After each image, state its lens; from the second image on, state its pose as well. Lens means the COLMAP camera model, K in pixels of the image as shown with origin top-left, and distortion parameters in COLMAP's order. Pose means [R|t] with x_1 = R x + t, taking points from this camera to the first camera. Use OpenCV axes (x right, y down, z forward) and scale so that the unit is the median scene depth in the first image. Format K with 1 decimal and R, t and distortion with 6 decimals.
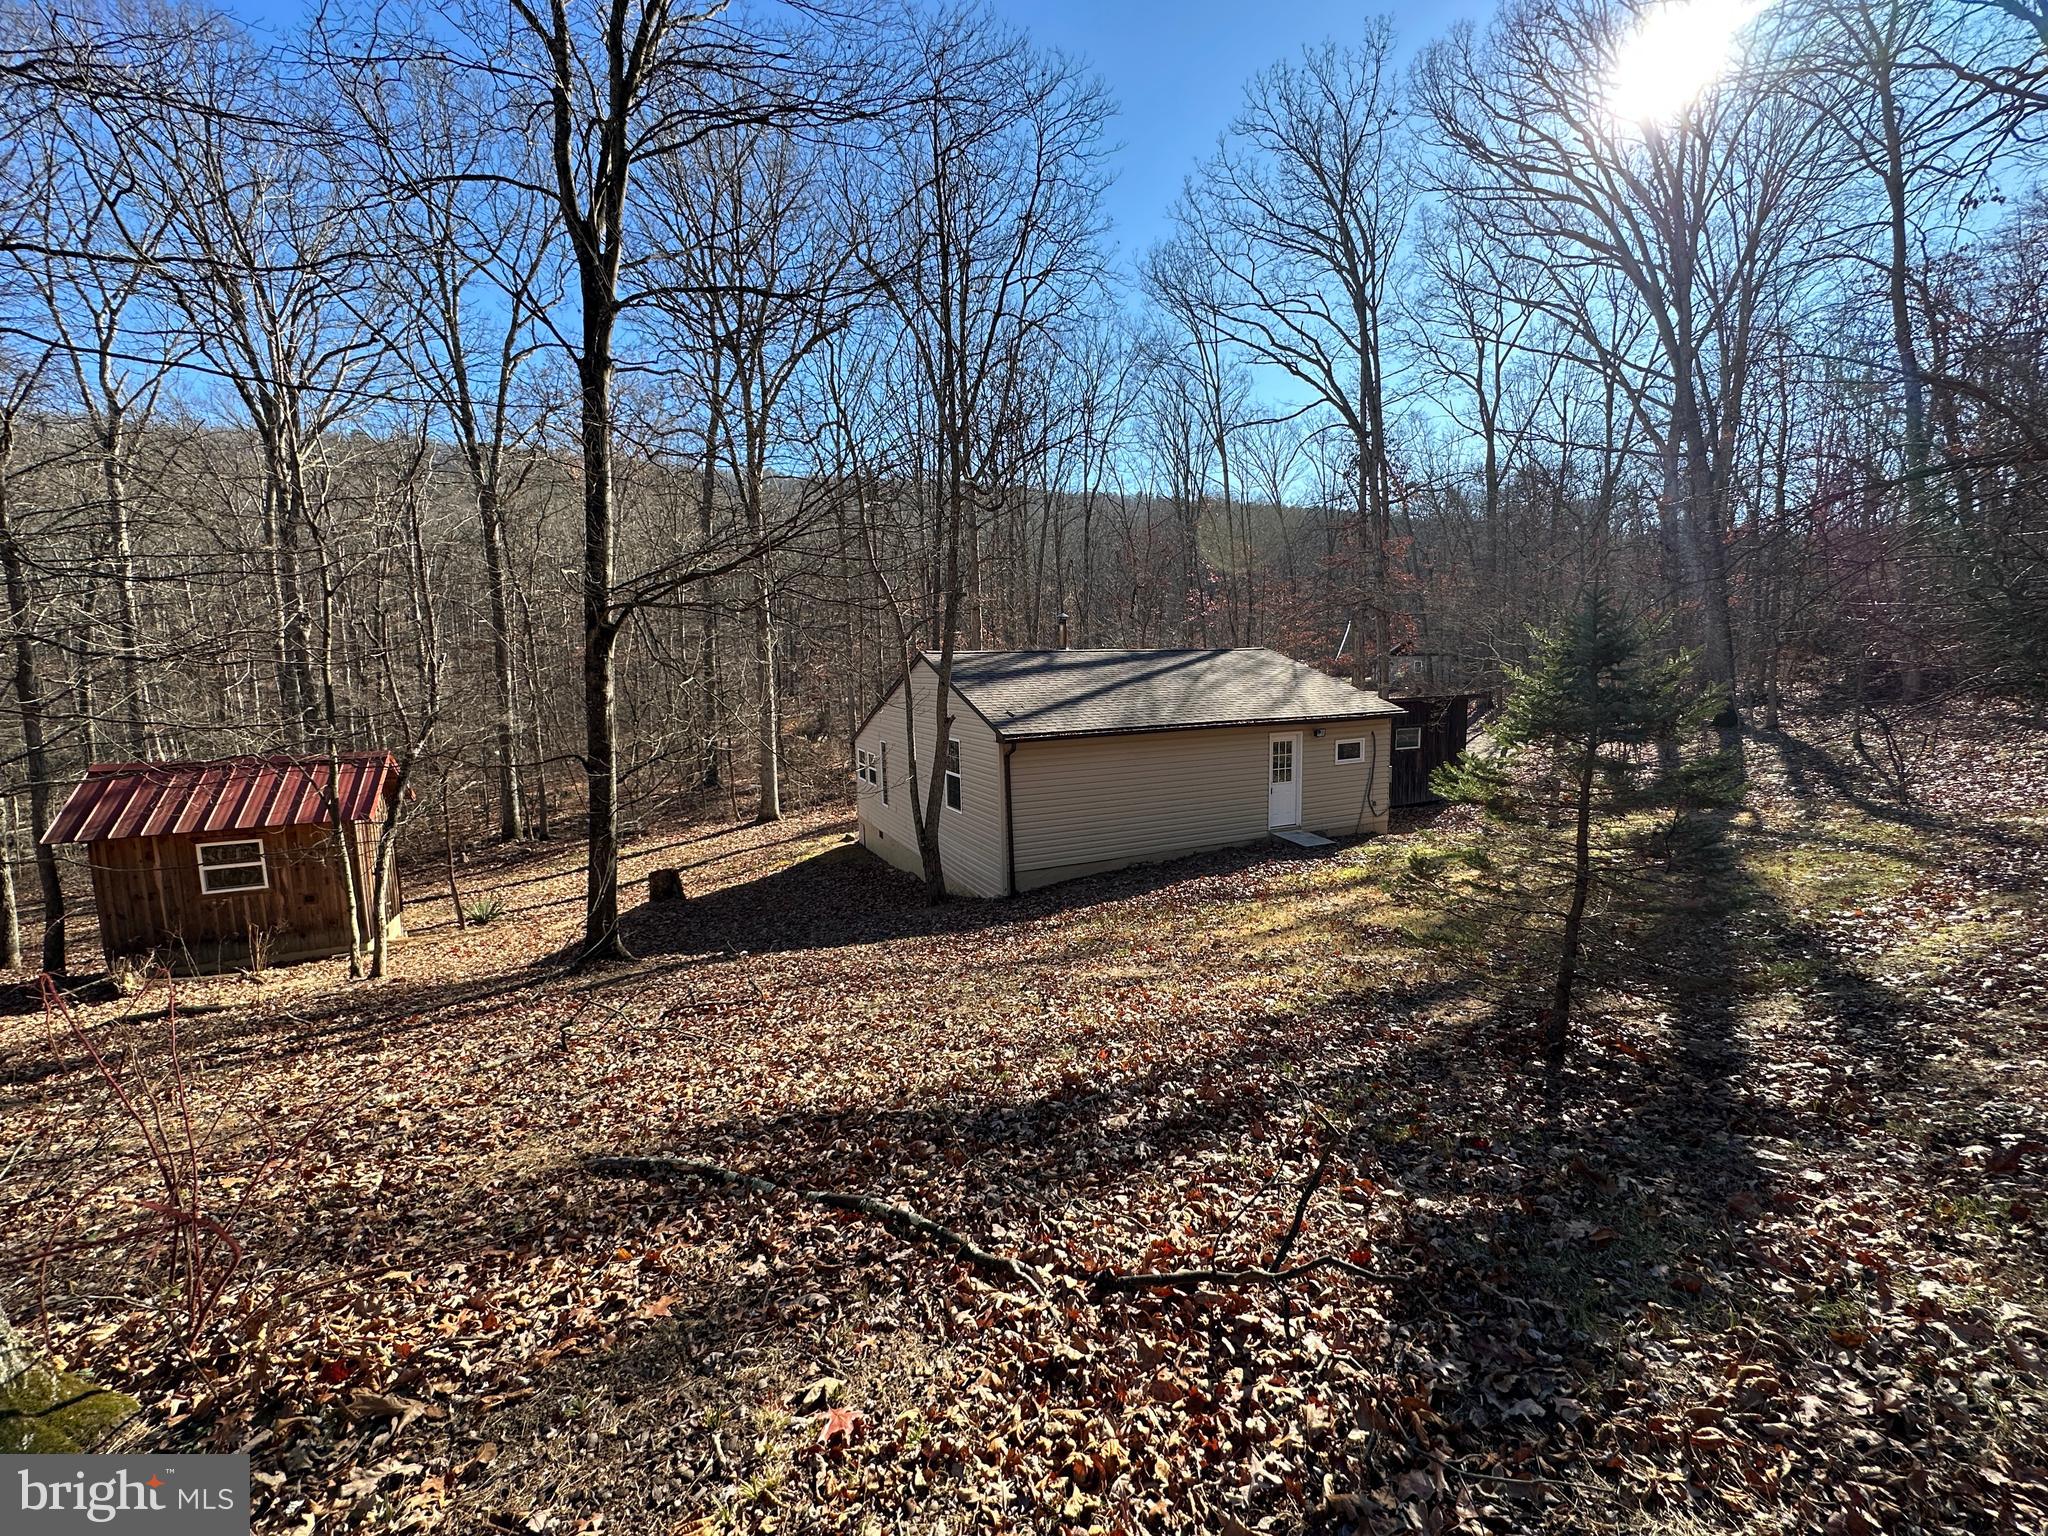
lens RADIAL K [[812.6, 0, 1024.0], [0, 812.6, 768.0], [0, 0, 1]] dist [-0.000285, -0.000259]
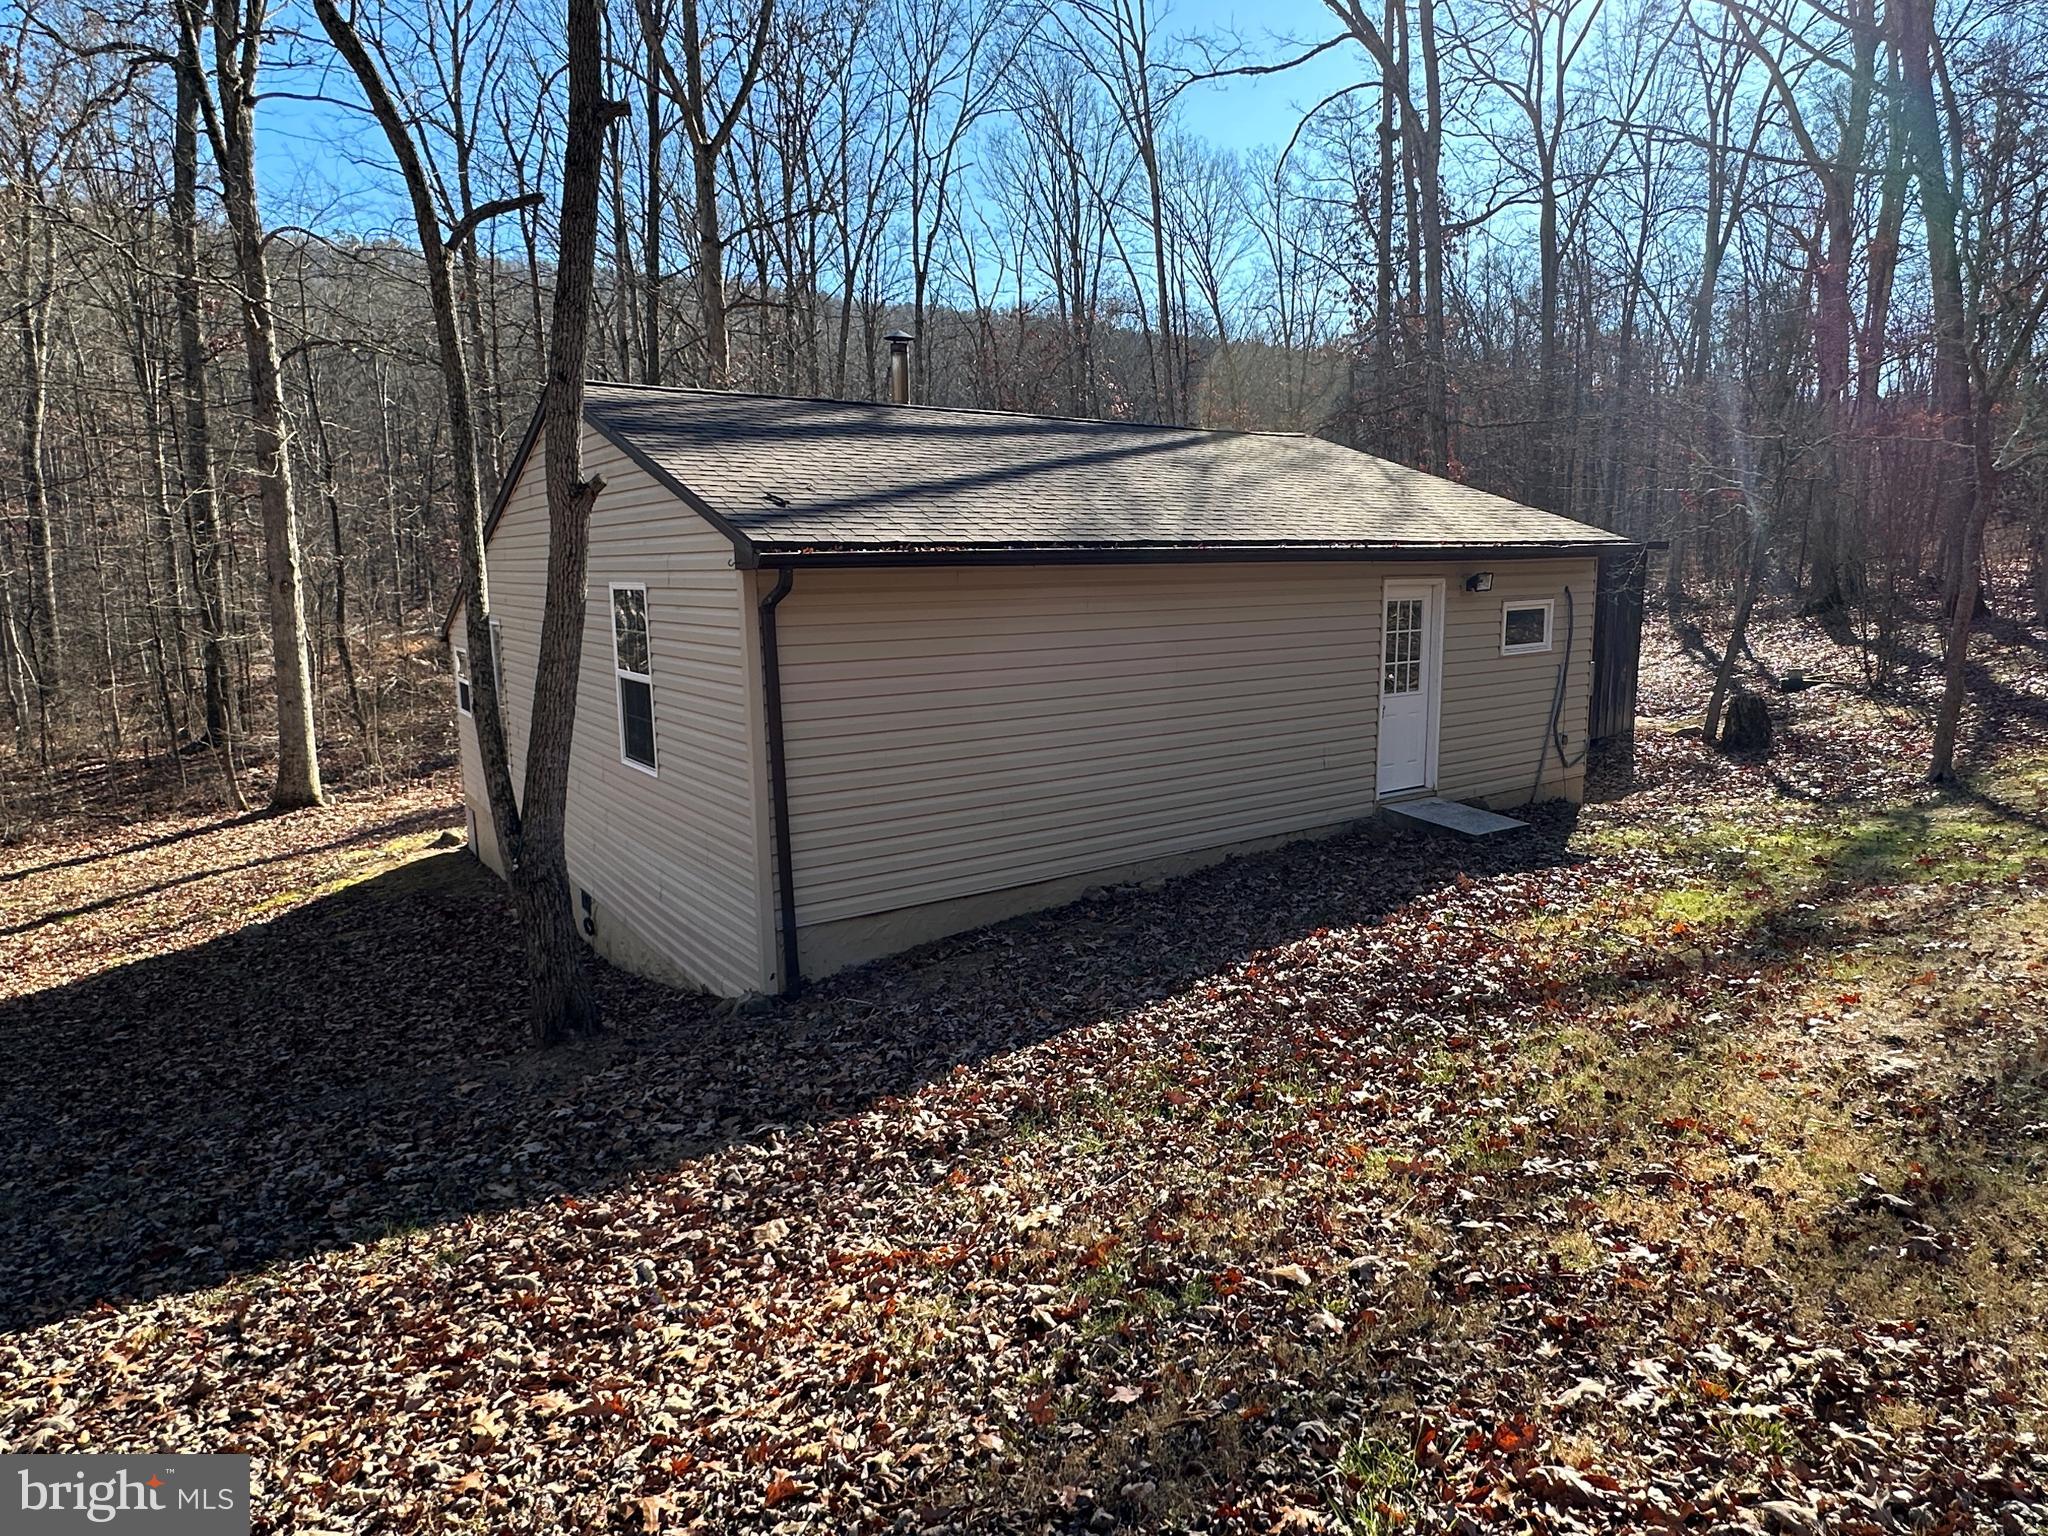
lens RADIAL K [[1183.6, 0, 1024.0], [0, 1183.6, 768.0], [0, 0, 1]] dist [0.011427, -0.000721]
pose [[0.985604, -0.019175, 0.167979, 0.000666], [0.012302, 0.999048, 0.041862, 0.027735], [-0.168622, -0.039193, 0.984901, 0.370909]]
